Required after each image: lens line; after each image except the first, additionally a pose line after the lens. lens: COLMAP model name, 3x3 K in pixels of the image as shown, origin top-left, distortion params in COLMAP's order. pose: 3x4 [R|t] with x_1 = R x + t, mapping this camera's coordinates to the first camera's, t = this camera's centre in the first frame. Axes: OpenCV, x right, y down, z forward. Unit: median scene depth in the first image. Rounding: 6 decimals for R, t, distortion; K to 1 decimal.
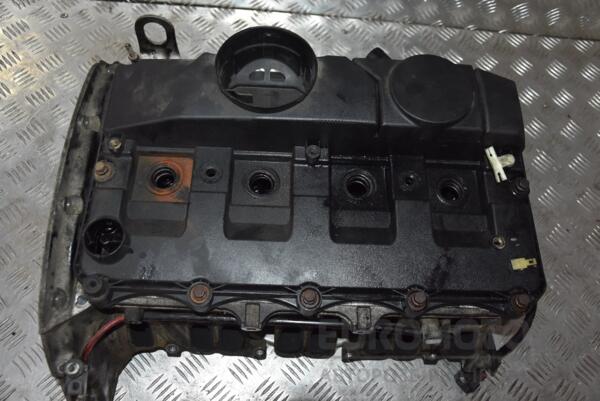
lens RADIAL K [[541.0, 0, 300.0], [0, 541.0, 200.5], [0, 0, 1]] dist [-0.000847, -0.001212]
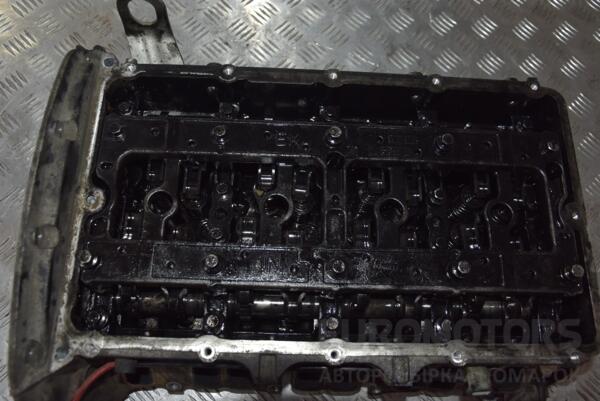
lens RADIAL K [[520.4, 0, 289.7], [0, 520.4, 200.9], [0, 0, 1]] dist [-0.002027, 0.001513]
pose [[0.999748, 0.004039, -0.022092, -0.034062], [-0.001456, 0.993286, 0.115674, -0.129891], [0.022411, -0.115613, 0.993041, 0.224946]]
